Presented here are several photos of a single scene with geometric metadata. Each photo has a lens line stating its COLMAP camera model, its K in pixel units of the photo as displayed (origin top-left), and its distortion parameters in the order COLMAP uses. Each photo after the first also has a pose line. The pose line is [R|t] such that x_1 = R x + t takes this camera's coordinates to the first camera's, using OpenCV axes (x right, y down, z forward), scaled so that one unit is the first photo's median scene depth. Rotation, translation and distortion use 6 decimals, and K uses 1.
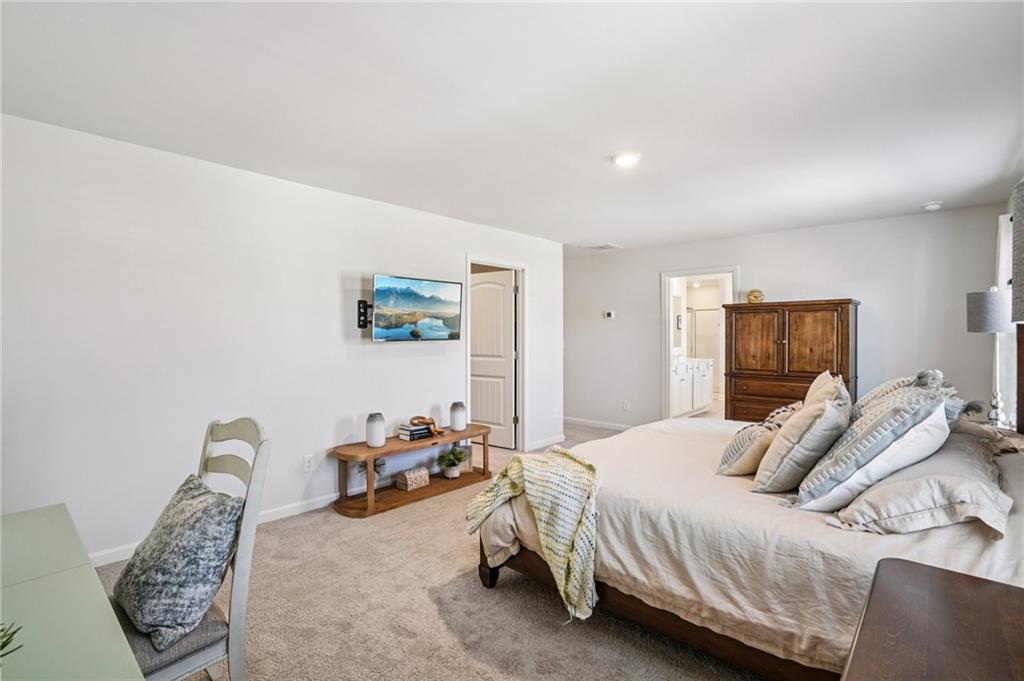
lens RADIAL K [[476.0, 0, 507.4], [0, 476.0, 339.6], [0, 0, 1]] dist [-0.048090, 0.014620]
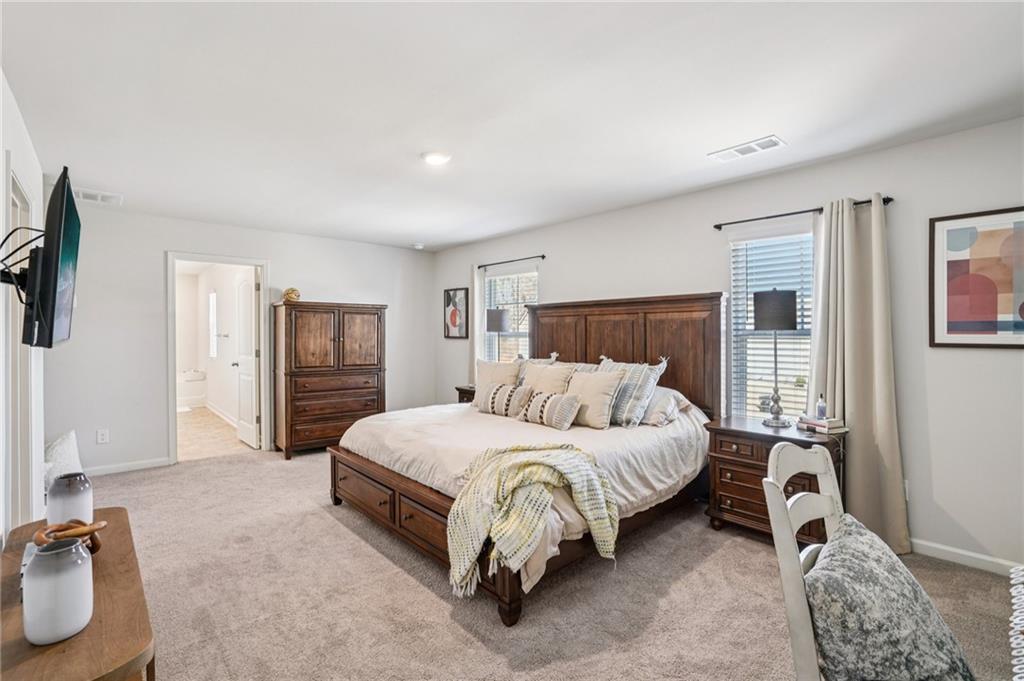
lens RADIAL K [[476.0, 0, 504.5], [0, 476.0, 333.4], [0, 0, 1]] dist [-0.048090, 0.014620]
pose [[0.094500, 0.001491, 0.995524, -0.503853], [0.006792, 0.999975, -0.002142, -0.004660], [-0.995502, 0.006964, 0.094487, 0.516962]]
